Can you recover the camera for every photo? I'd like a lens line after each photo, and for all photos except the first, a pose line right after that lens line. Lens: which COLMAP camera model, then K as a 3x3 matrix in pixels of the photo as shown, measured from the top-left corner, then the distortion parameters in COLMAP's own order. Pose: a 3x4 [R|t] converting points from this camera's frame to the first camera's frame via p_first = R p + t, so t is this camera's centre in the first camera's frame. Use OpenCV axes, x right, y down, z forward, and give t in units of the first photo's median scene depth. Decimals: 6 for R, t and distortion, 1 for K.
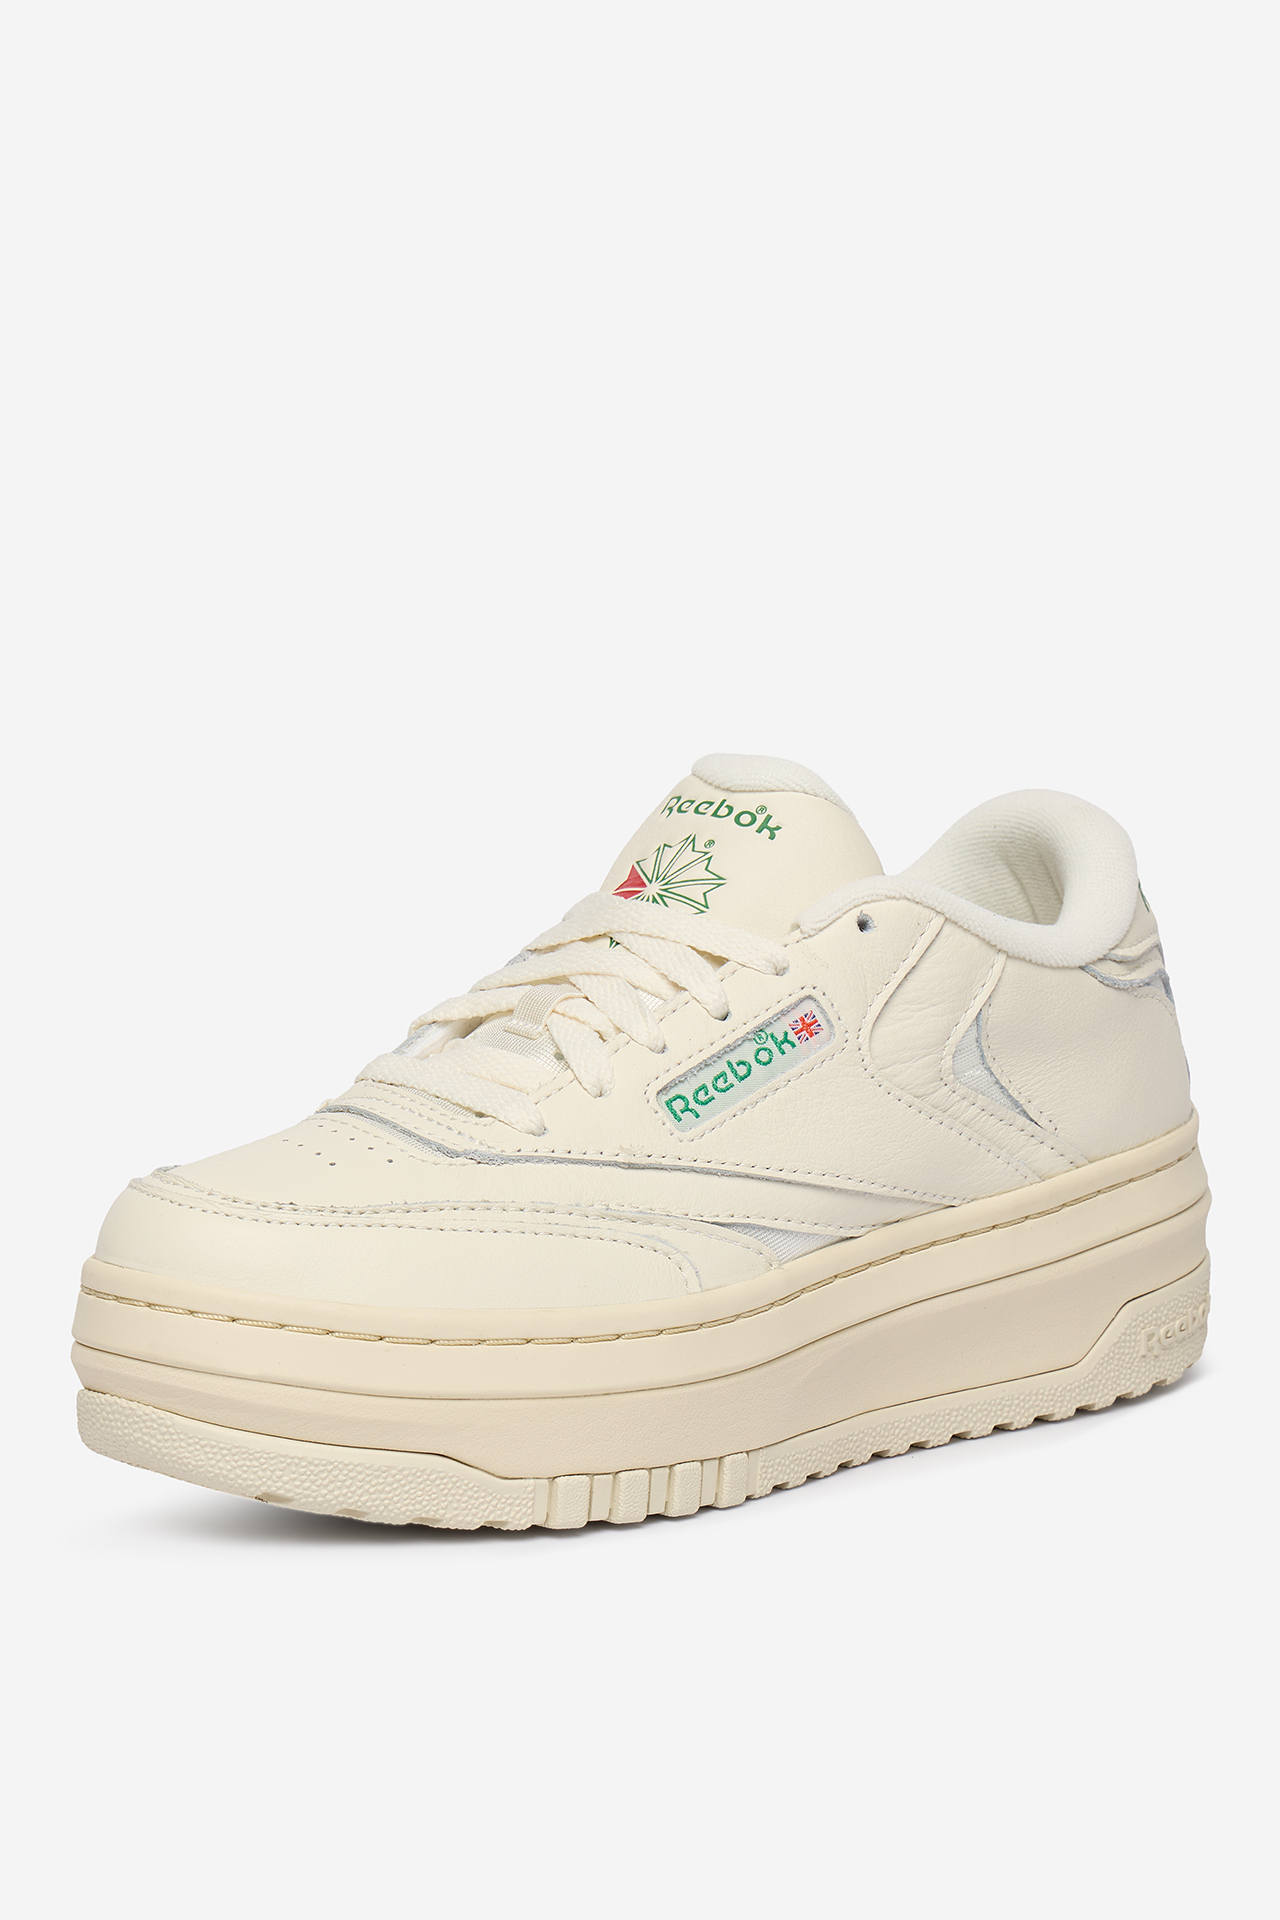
lens RADIAL K [[7531.1, 0, 640.0], [0, 7531.1, 960.0], [0, 0, 1]] dist [-1.491472, 0.469050]
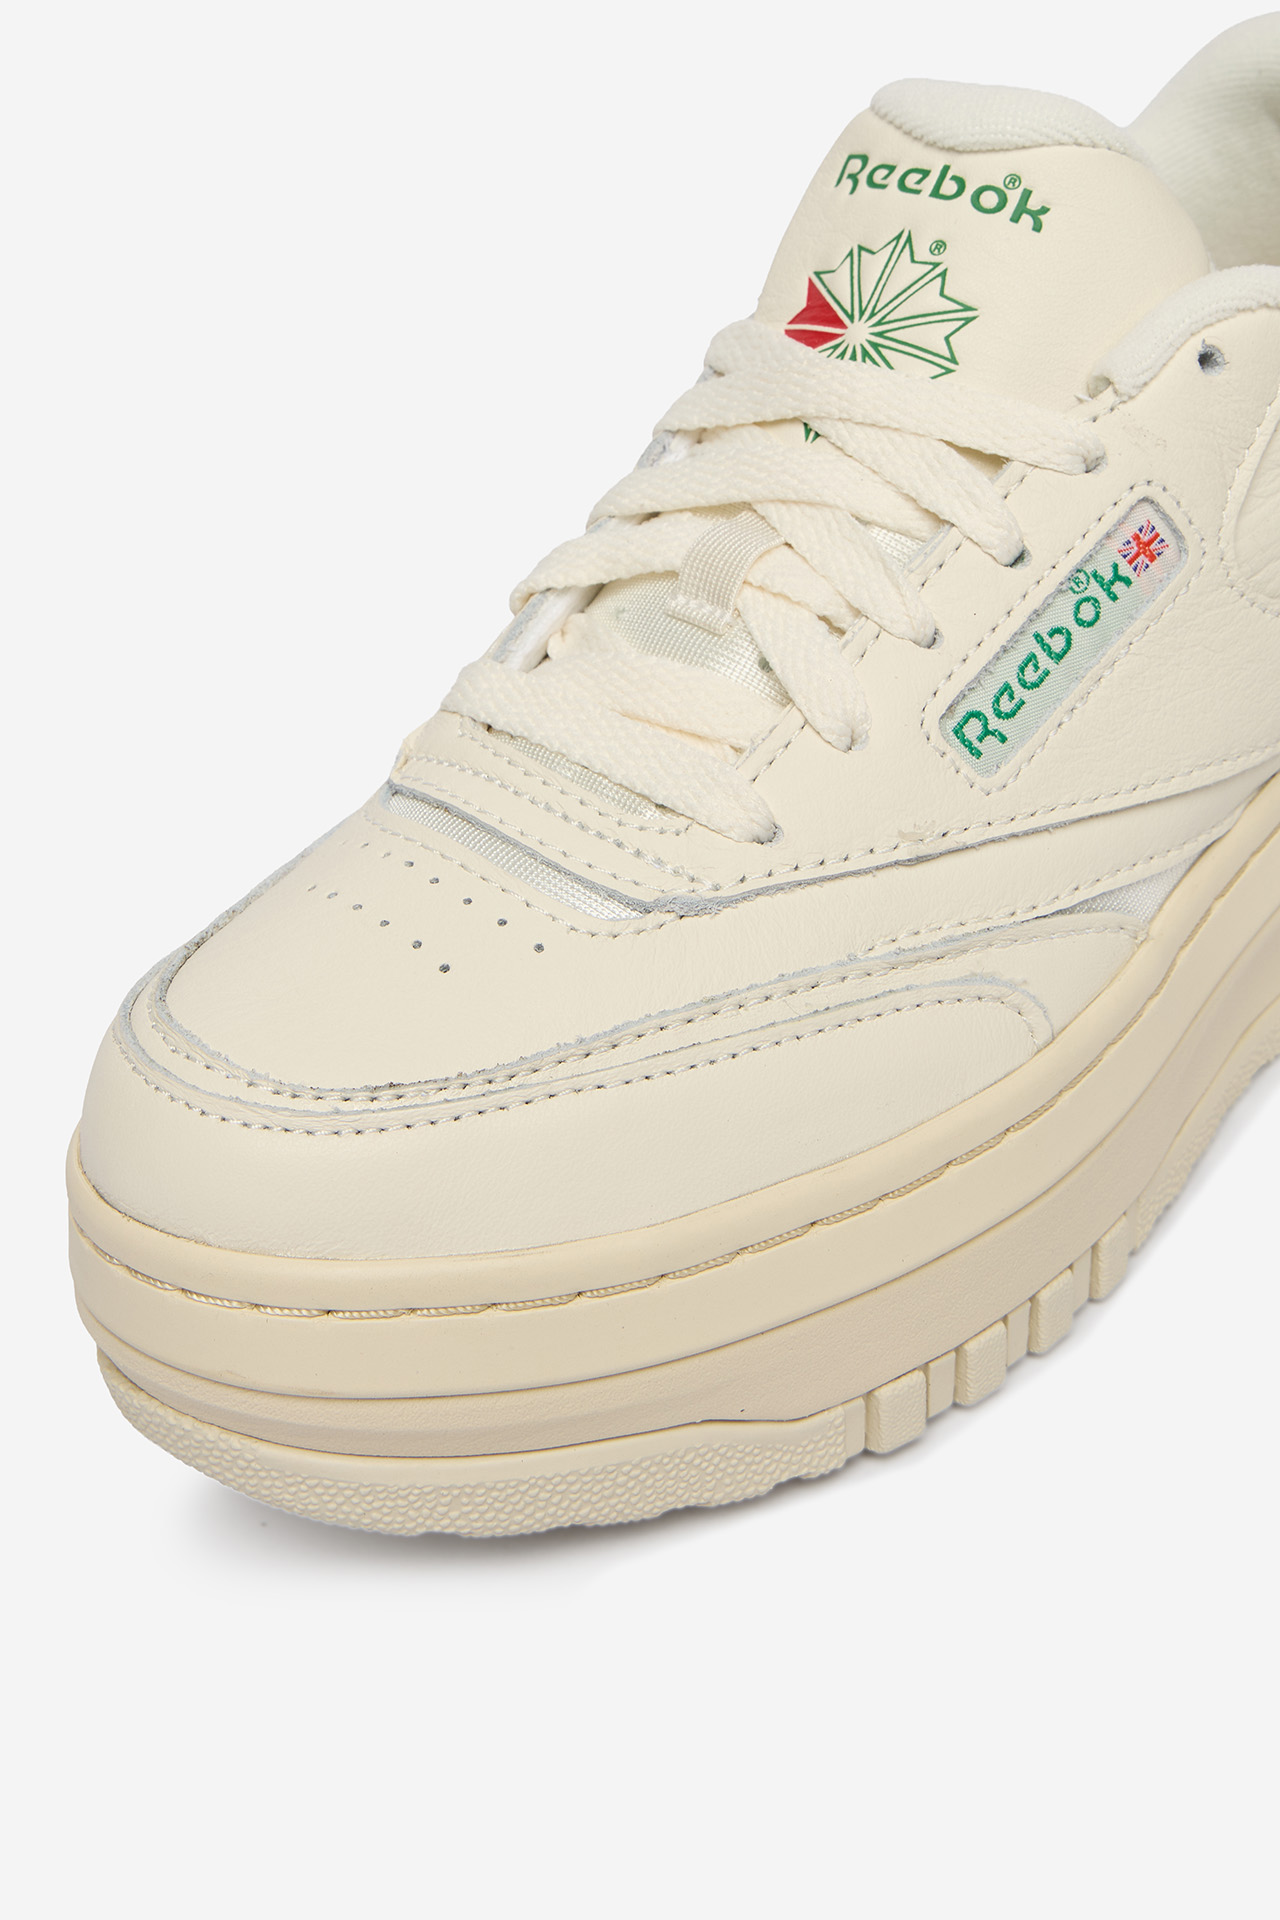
lens RADIAL K [[3233.3, 0, 640.0], [0, 3233.3, 960.0], [0, 0, 1]] dist [-0.011047, -1.215961]
pose [[0.988963, -0.147928, 0.008356, -0.026872], [0.133114, 0.911862, 0.388314, -0.069975], [-0.065061, -0.382915, 0.921489, 0.741696]]
